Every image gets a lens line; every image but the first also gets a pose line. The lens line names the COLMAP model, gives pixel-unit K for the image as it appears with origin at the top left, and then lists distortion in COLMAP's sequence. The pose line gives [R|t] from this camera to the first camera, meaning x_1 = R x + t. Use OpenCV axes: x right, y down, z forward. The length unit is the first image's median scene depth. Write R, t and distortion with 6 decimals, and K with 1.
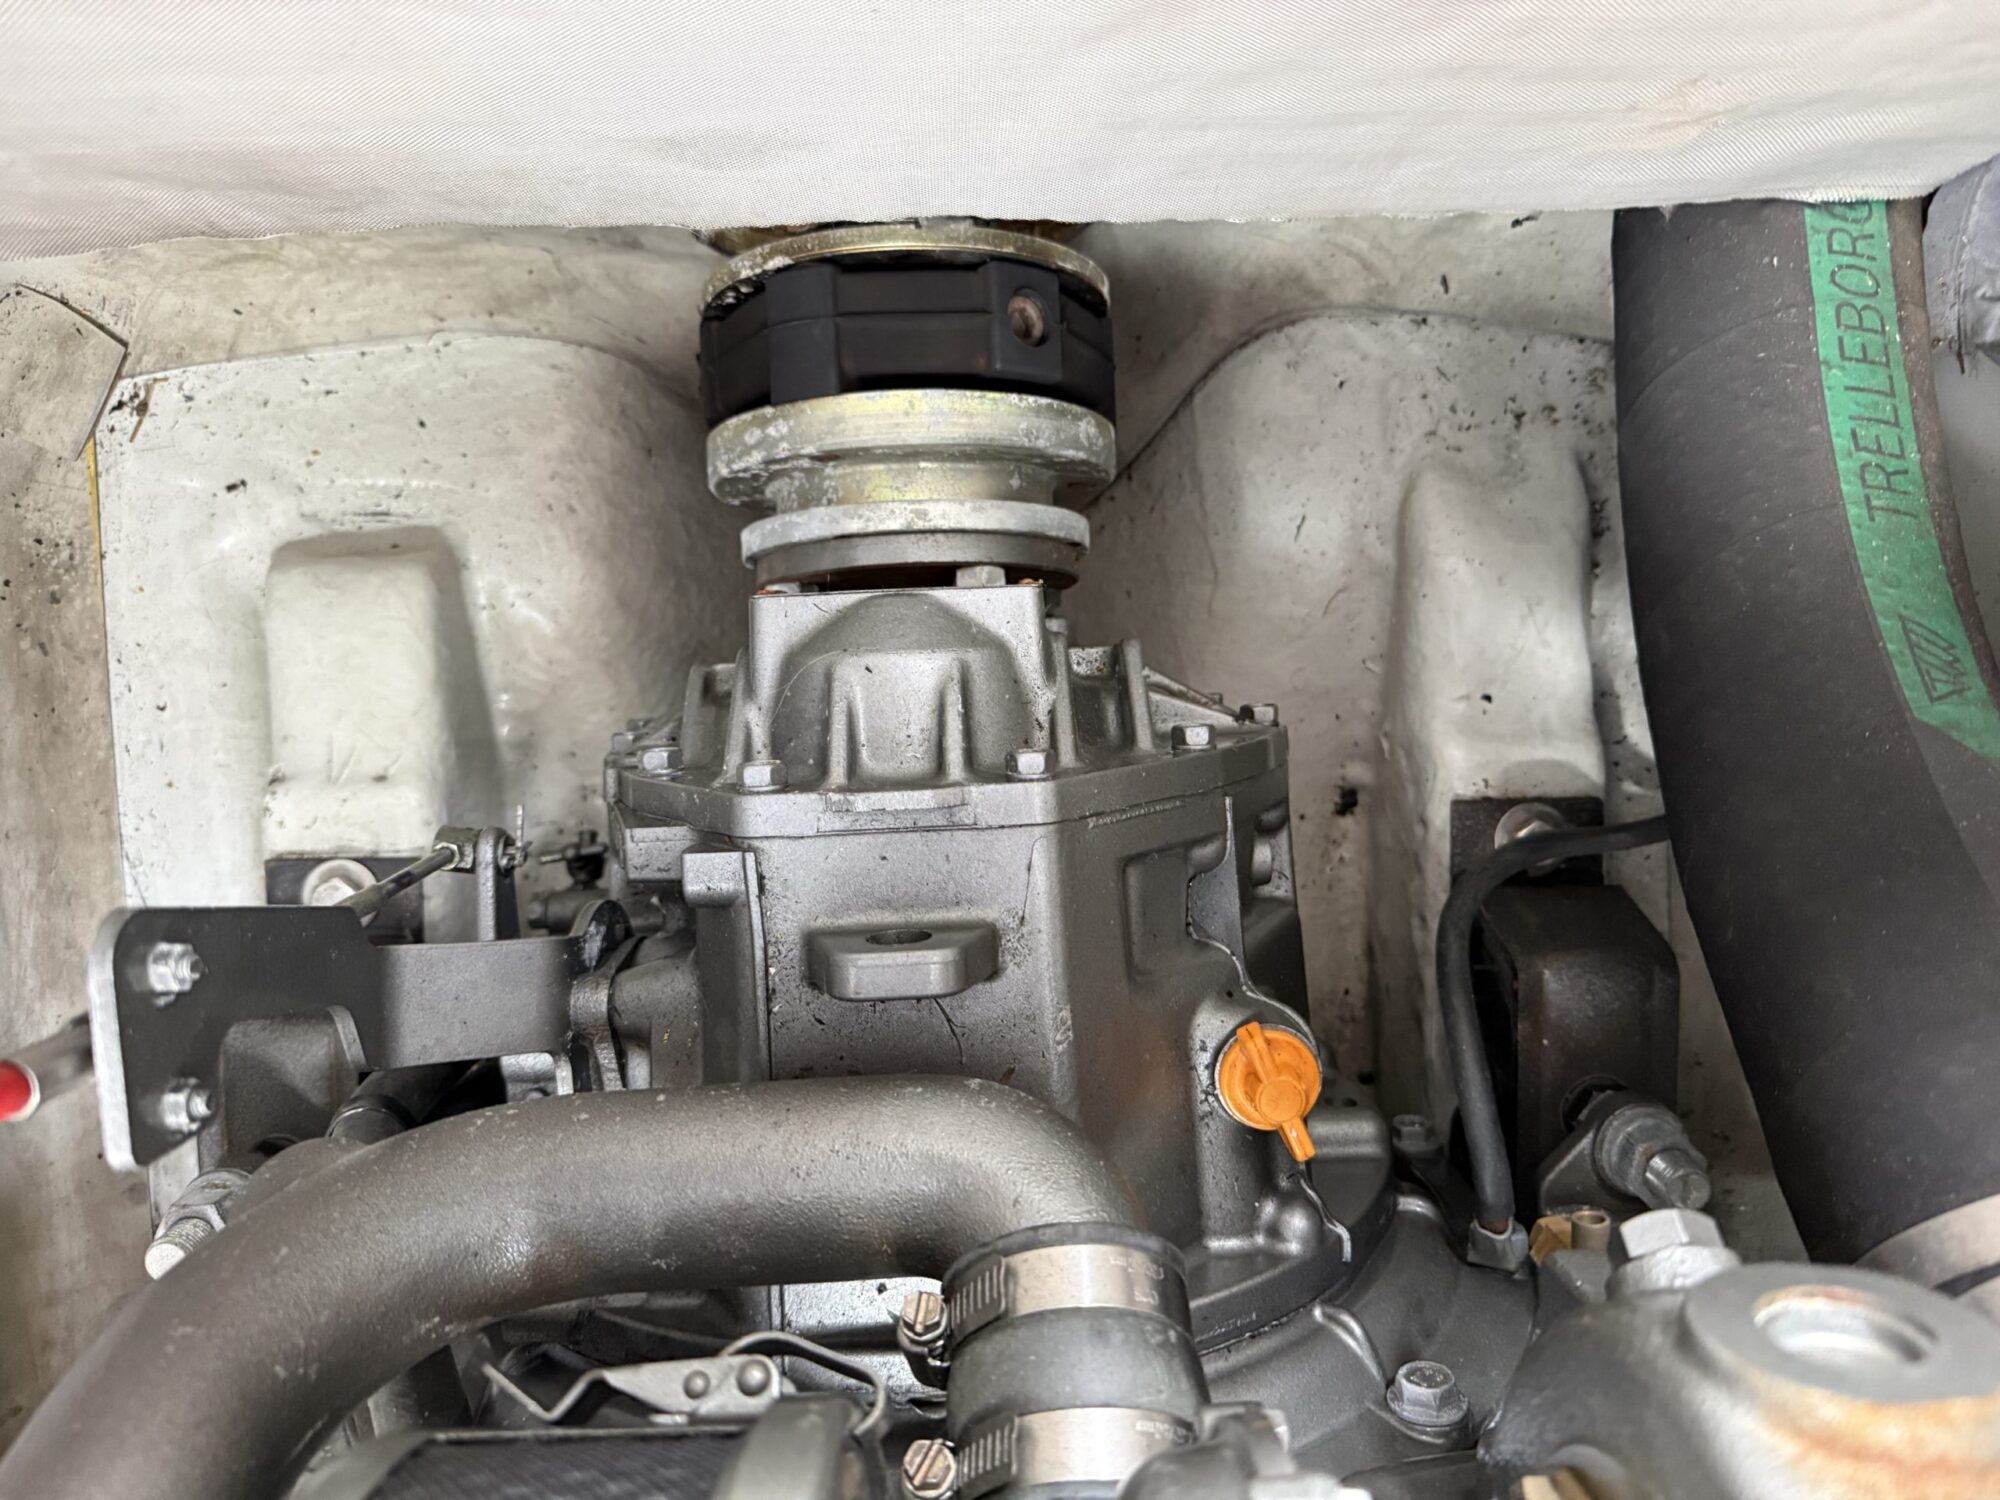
lens RADIAL K [[1479.1, 0, 1008.3], [0, 1479.1, 739.8], [0, 0, 1]] dist [-0.002312, -0.013869]
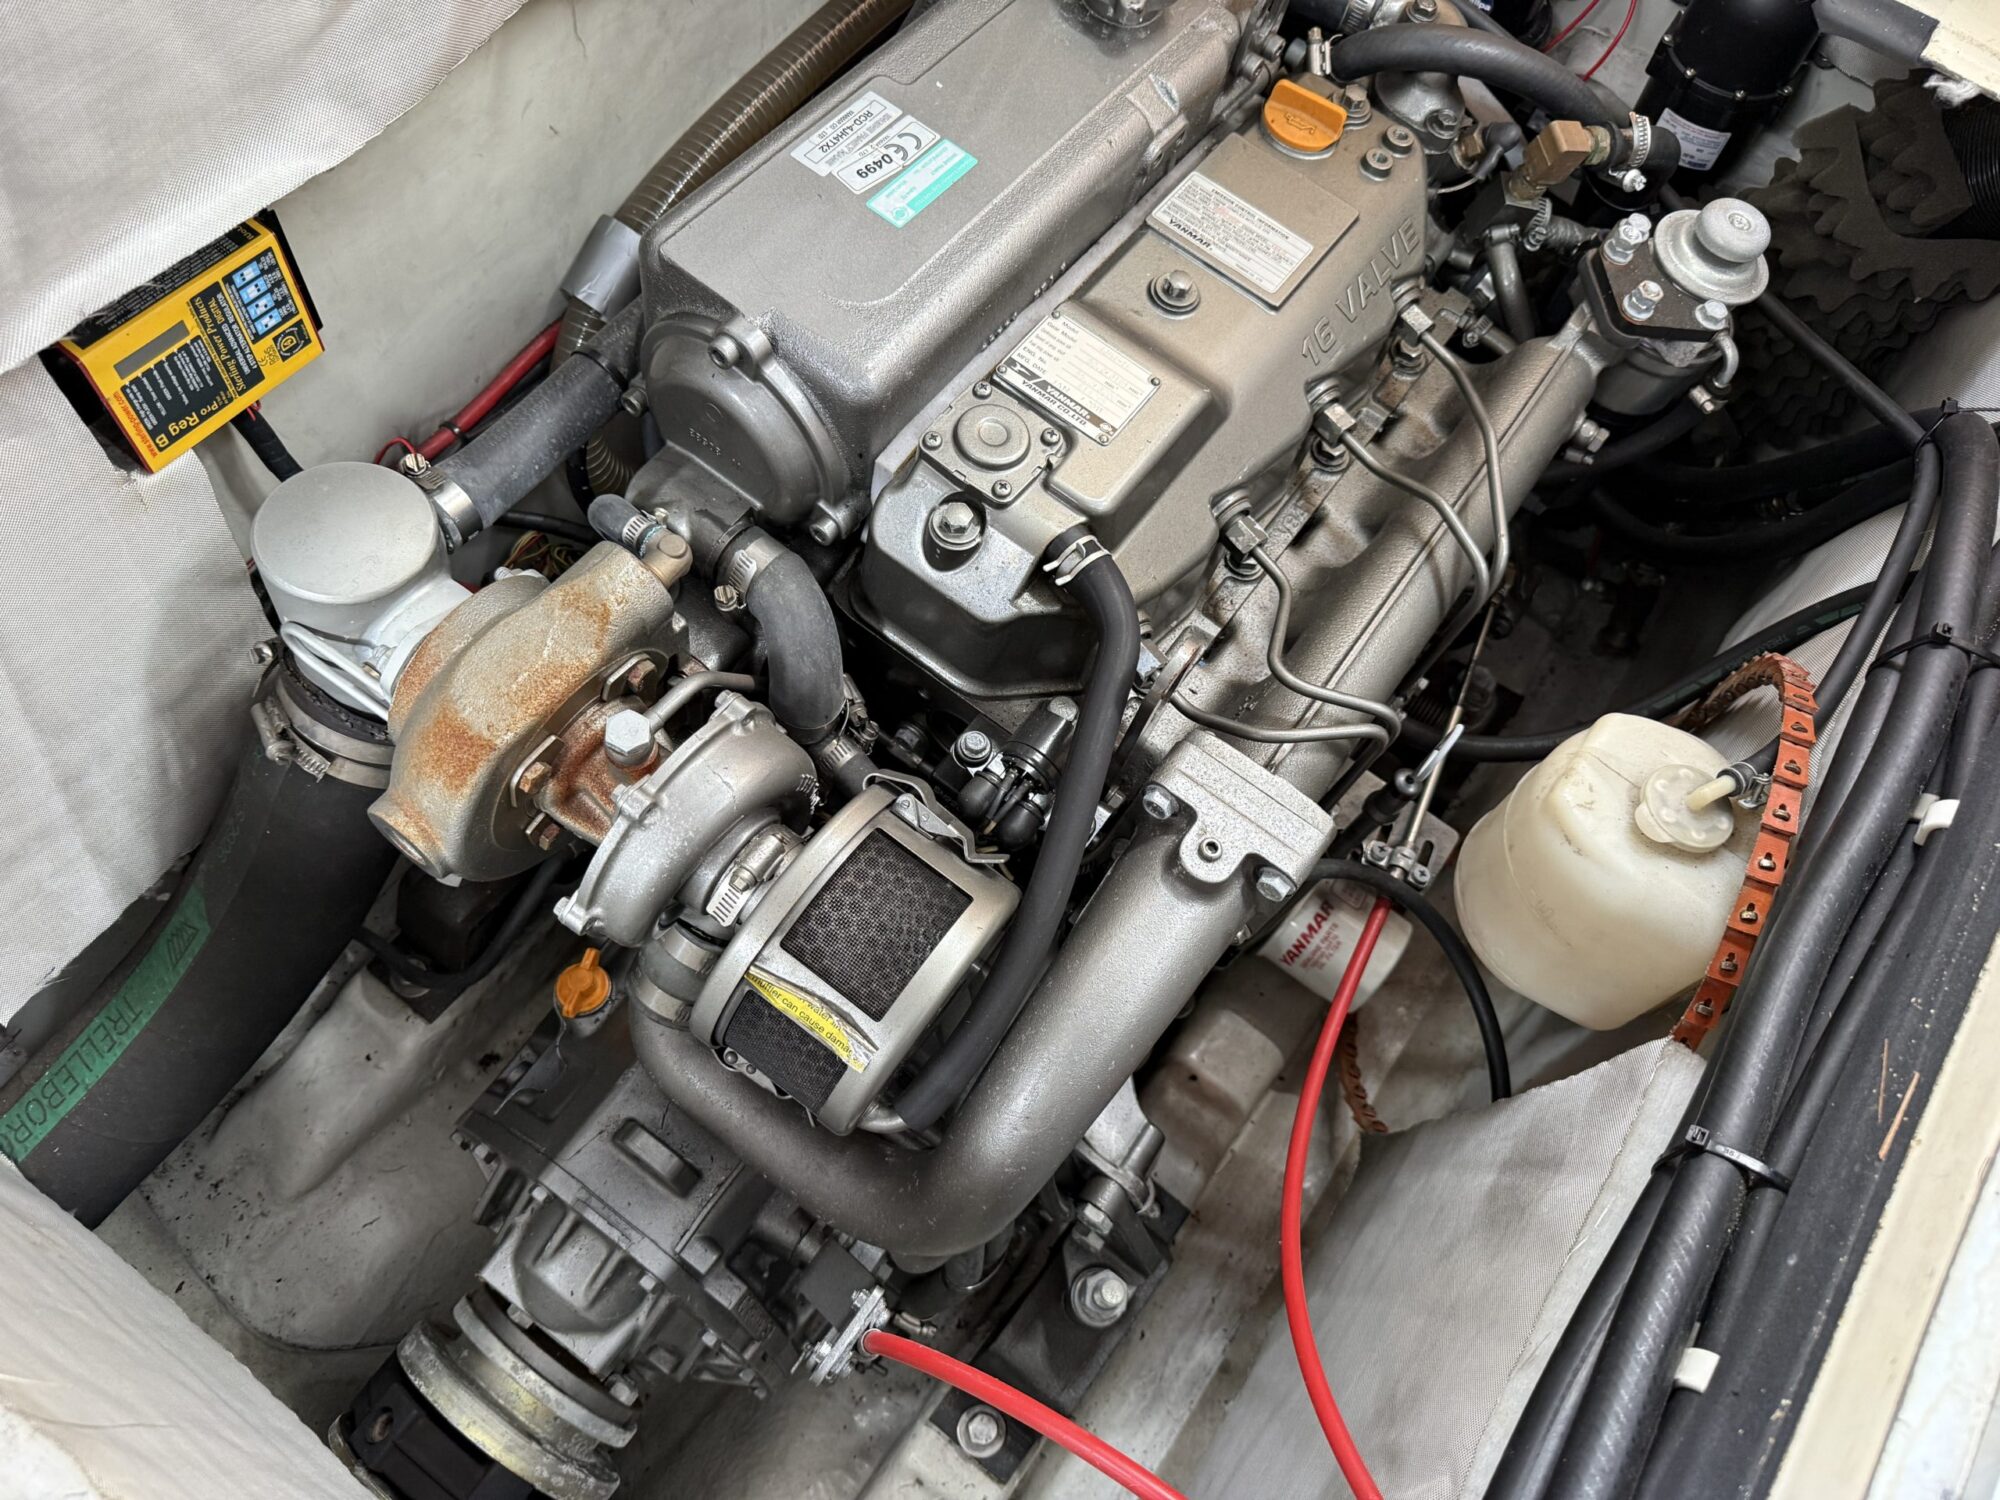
lens RADIAL K [[1479.1, 0, 1008.3], [0, 1479.1, 739.8], [0, 0, 1]] dist [-0.002312, -0.013869]
pose [[-0.775258, -0.612863, 0.152887, -0.317036], [0.623598, -0.704111, 0.339636, 0.130273], [-0.100500, 0.358646, 0.928048, -0.873999]]
